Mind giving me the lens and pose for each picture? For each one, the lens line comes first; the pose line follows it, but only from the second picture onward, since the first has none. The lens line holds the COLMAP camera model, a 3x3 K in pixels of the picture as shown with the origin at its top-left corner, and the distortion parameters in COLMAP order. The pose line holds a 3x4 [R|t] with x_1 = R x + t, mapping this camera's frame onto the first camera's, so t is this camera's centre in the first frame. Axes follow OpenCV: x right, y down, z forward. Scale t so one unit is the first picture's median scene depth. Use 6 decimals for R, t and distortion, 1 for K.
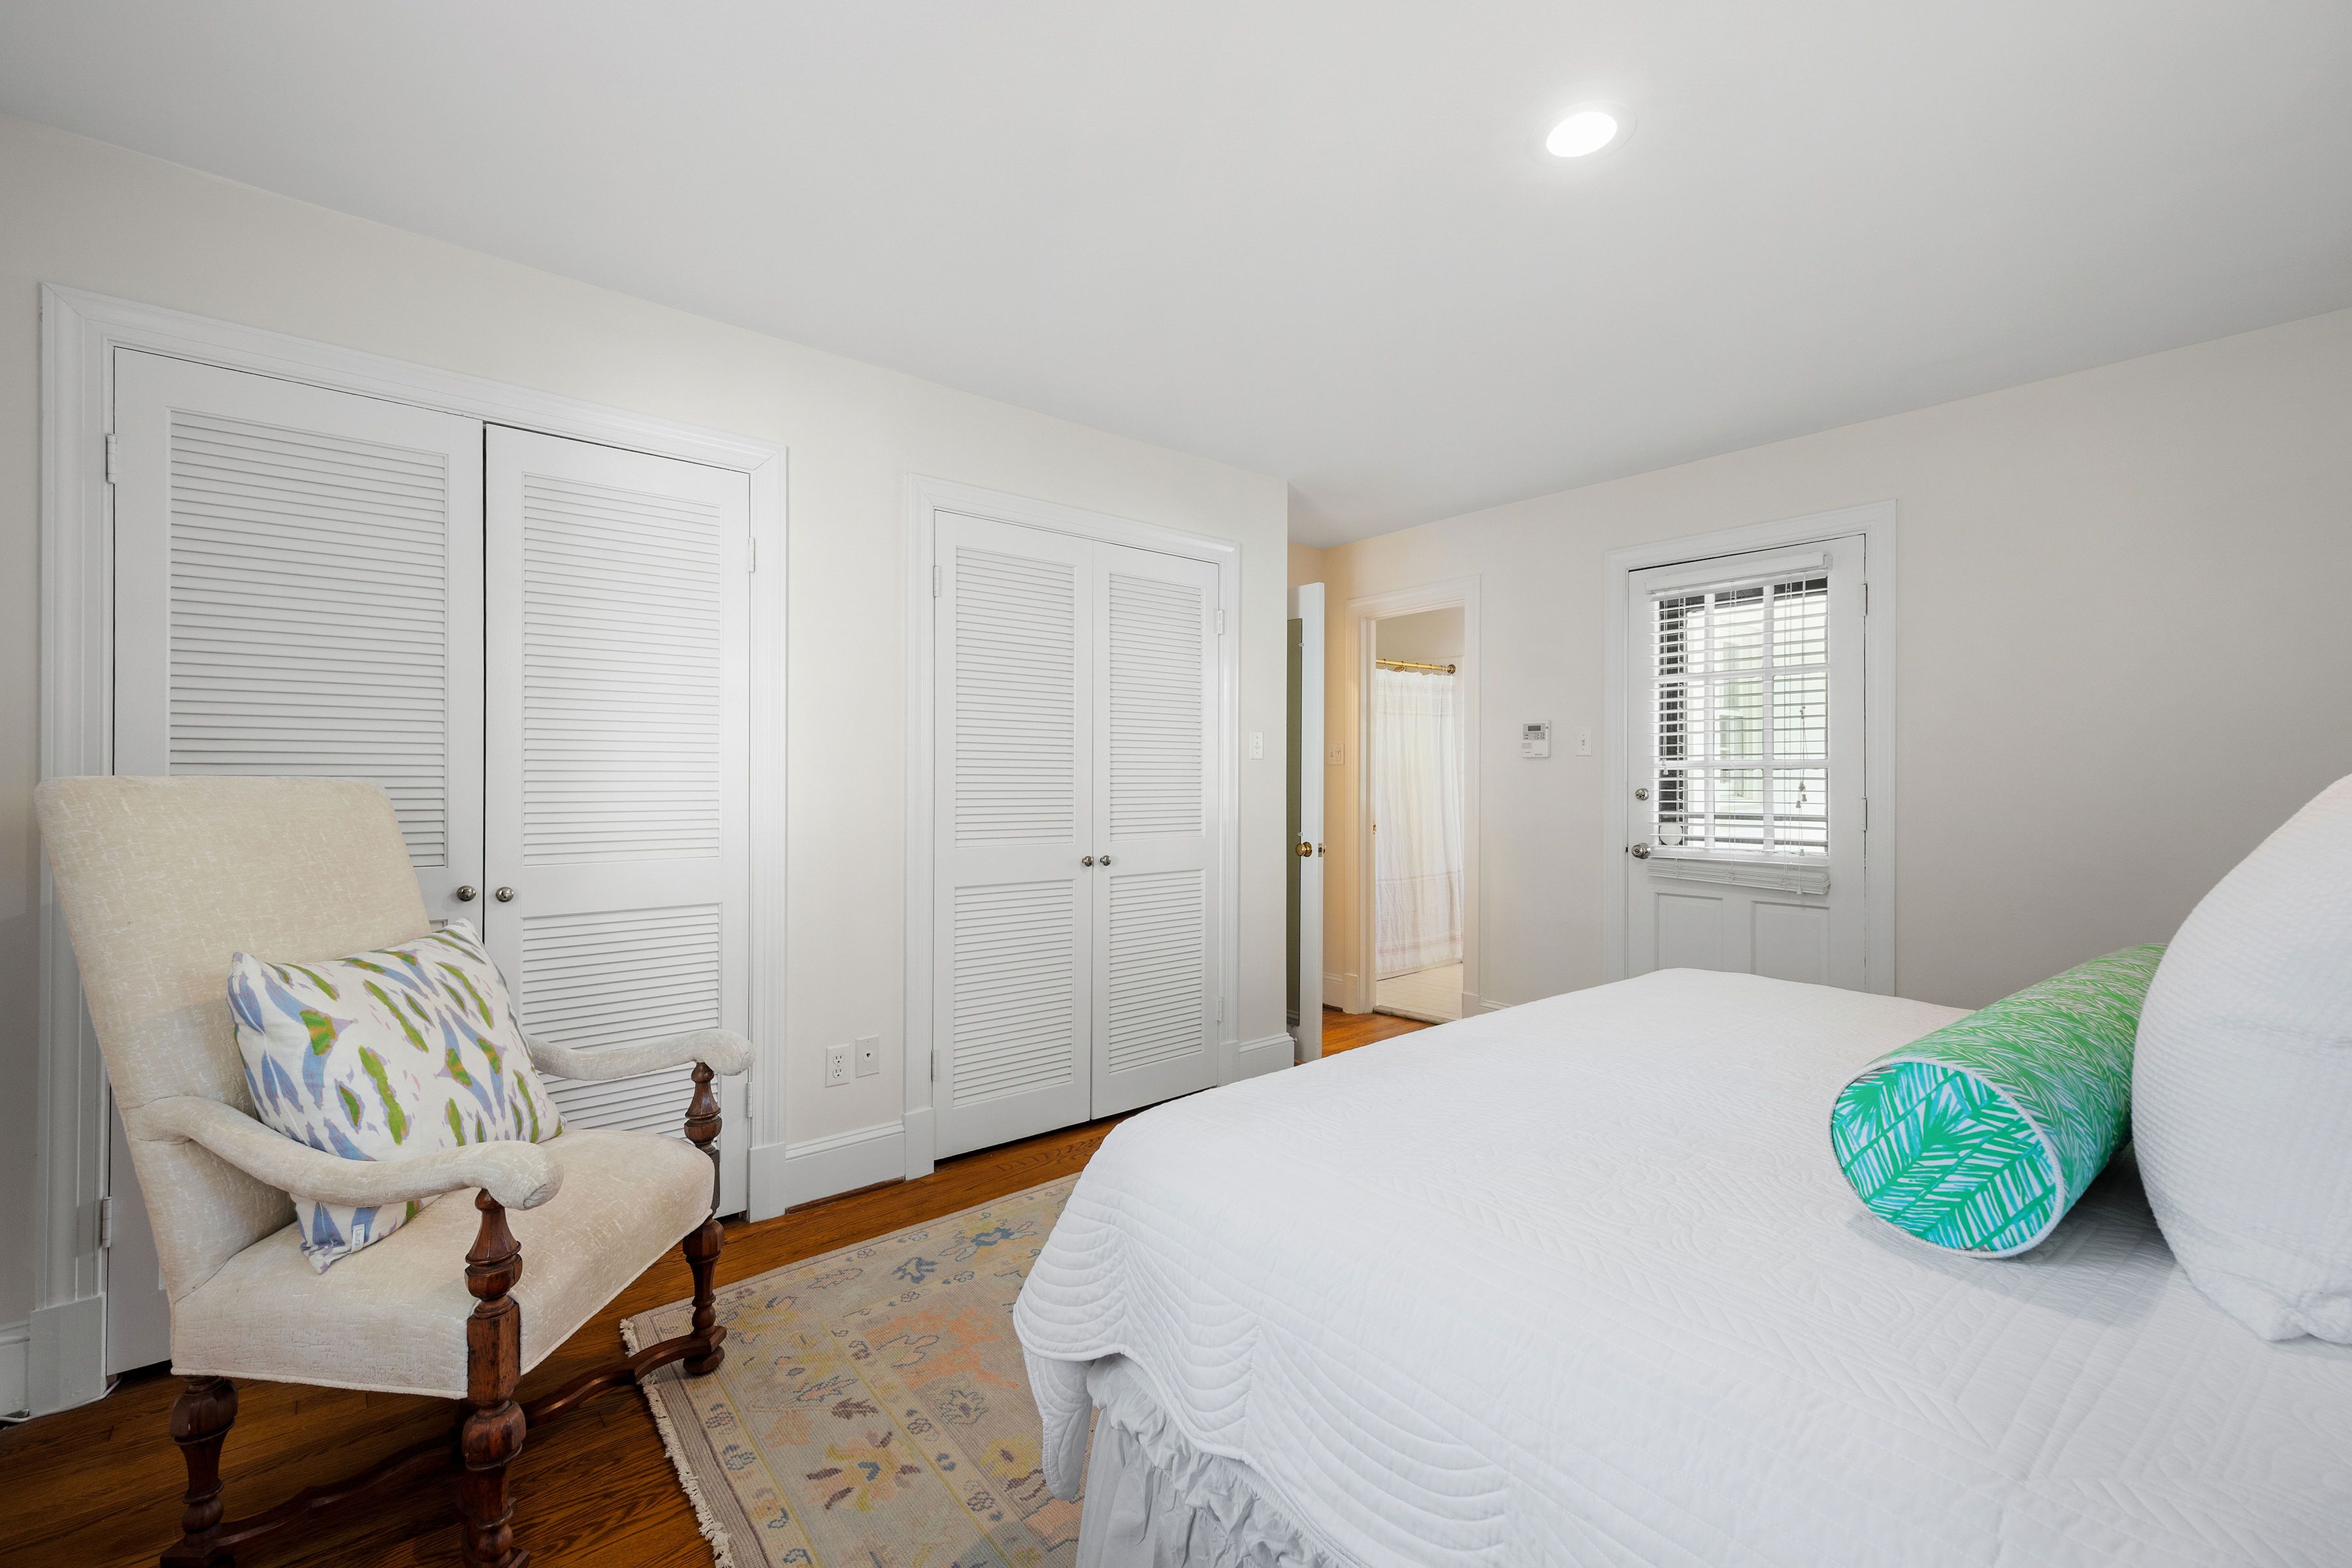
lens RADIAL K [[962.3, 0, 1176.0], [0, 962.3, 784.0], [0, 0, 1]] dist [-0.000092, -0.000008]
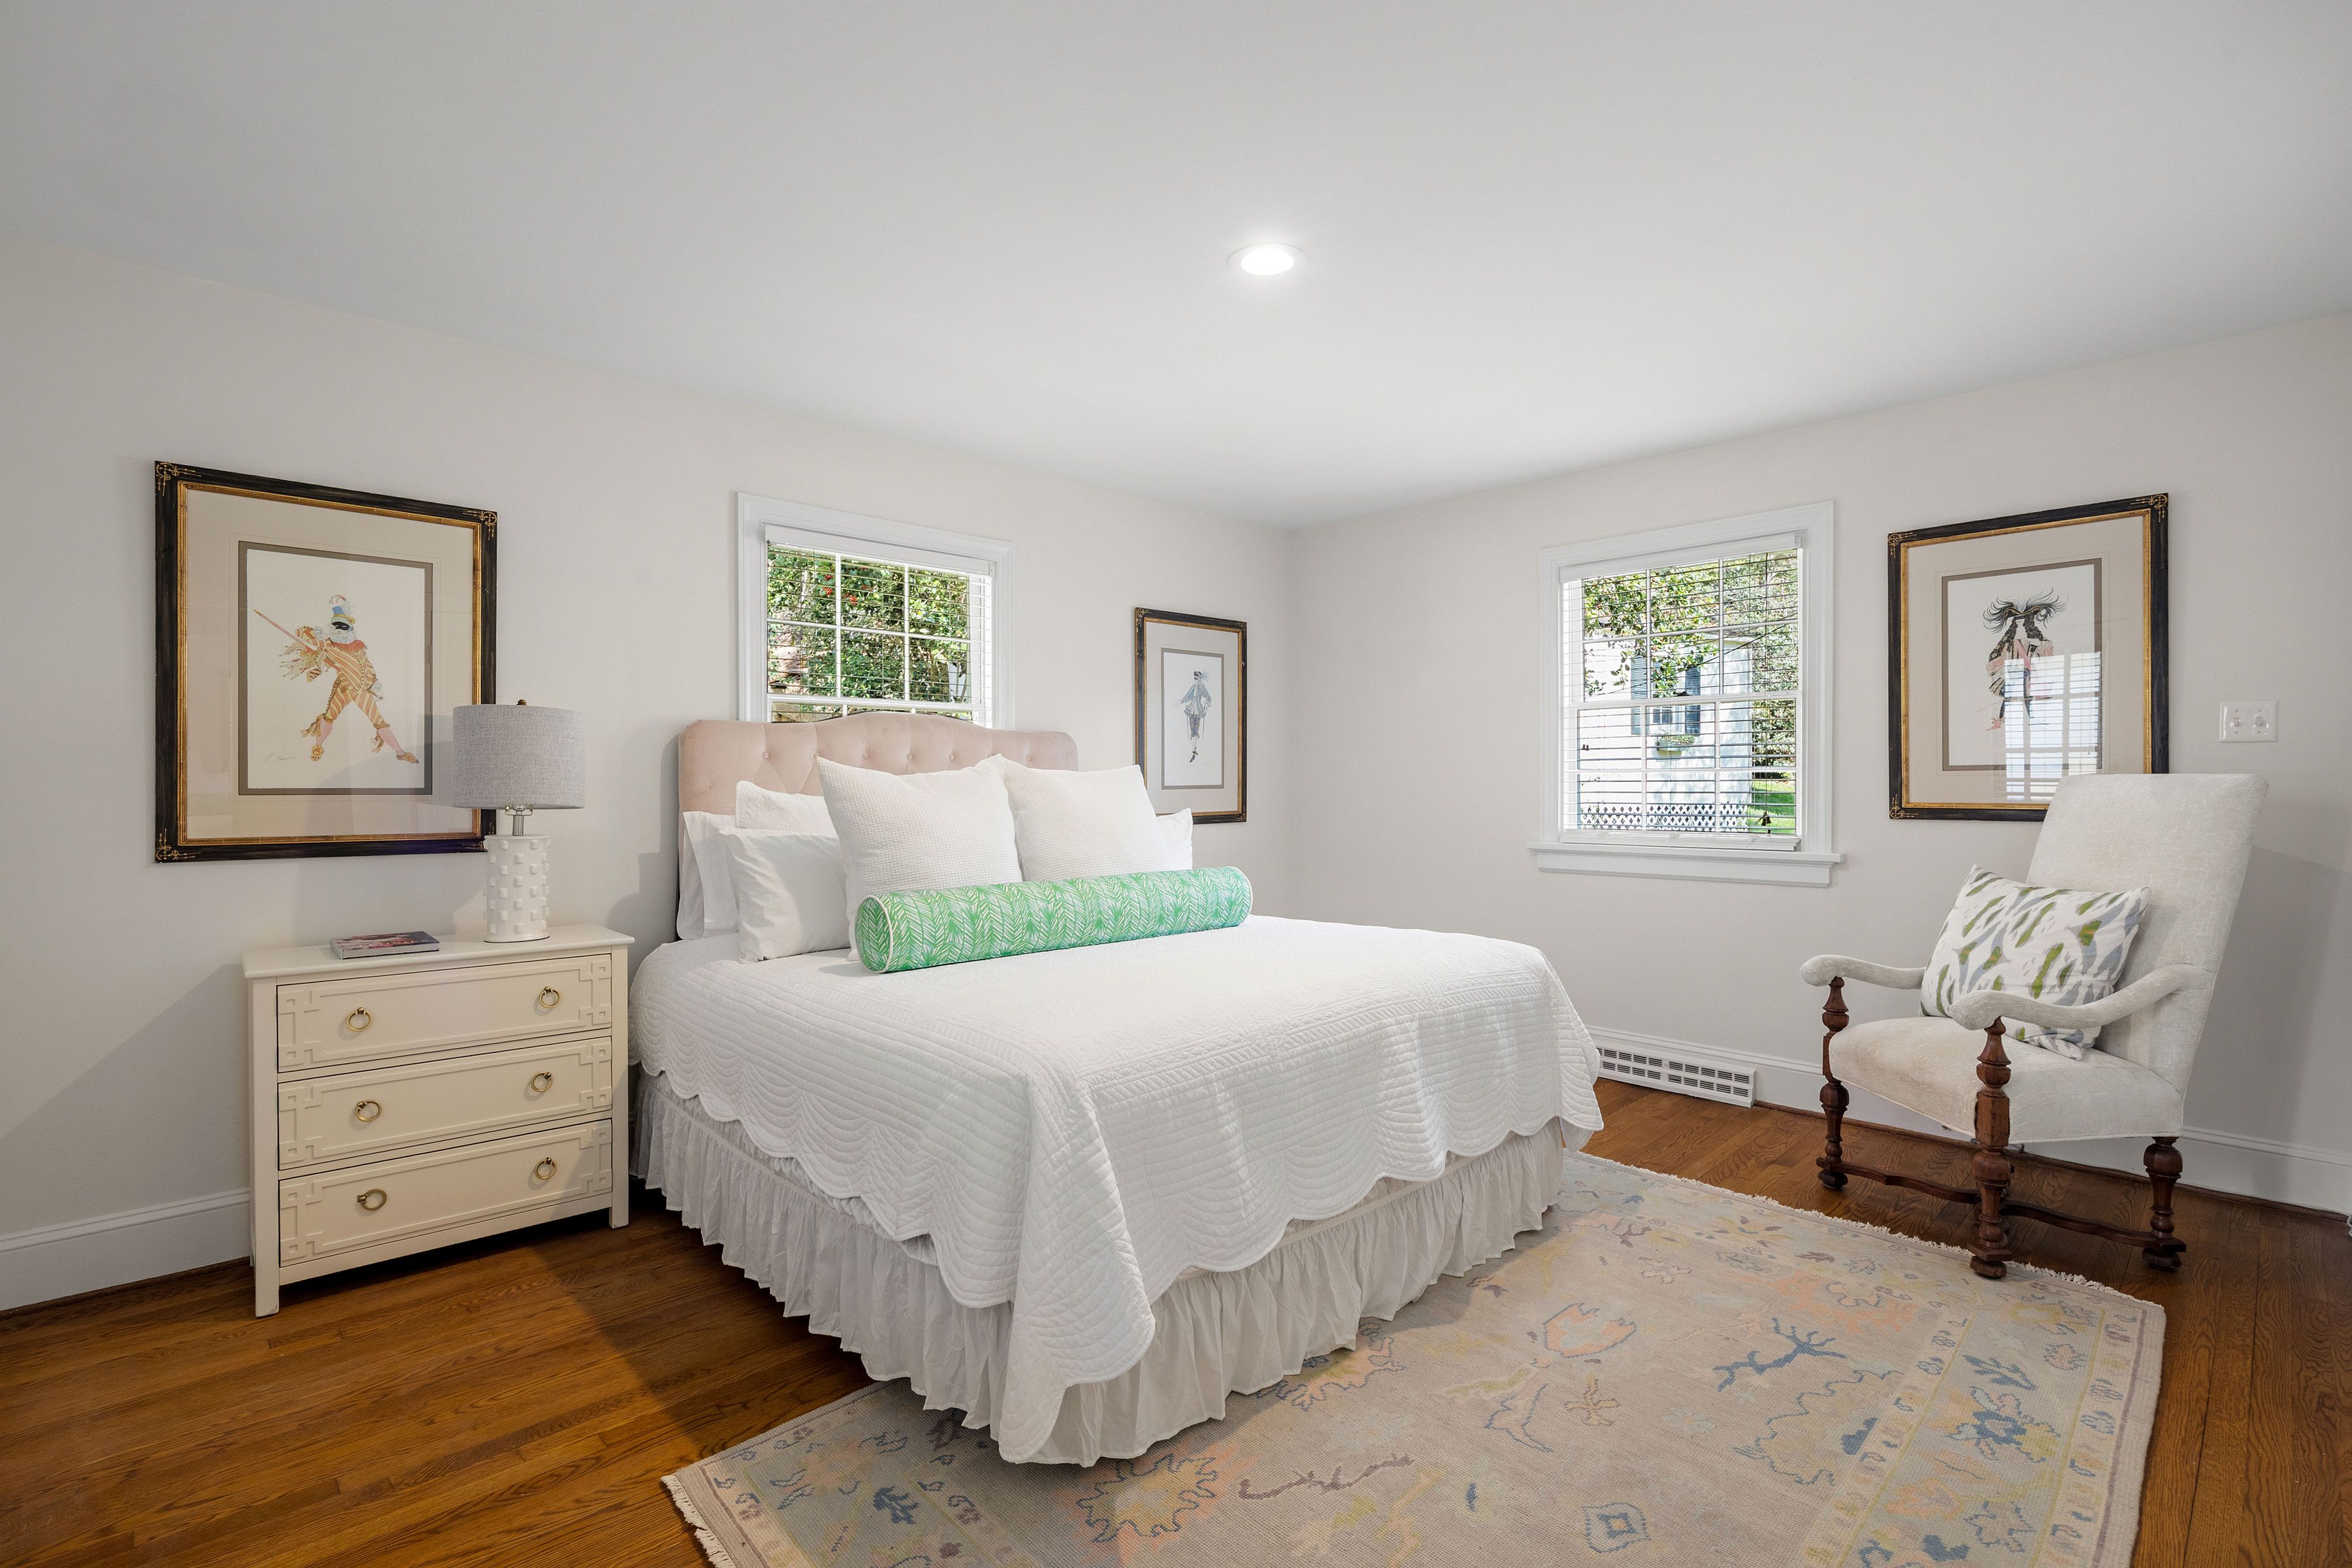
lens RADIAL K [[1045.5, 0, 1176.0], [0, 1045.5, 784.0], [0, 0, 1]] dist [0.000651, 0.000151]
pose [[-0.998549, -0.003928, -0.053707, 0.611522], [-0.004033, 0.999990, 0.001836, 0.006748], [0.053700, 0.002050, -0.998555, 2.360852]]
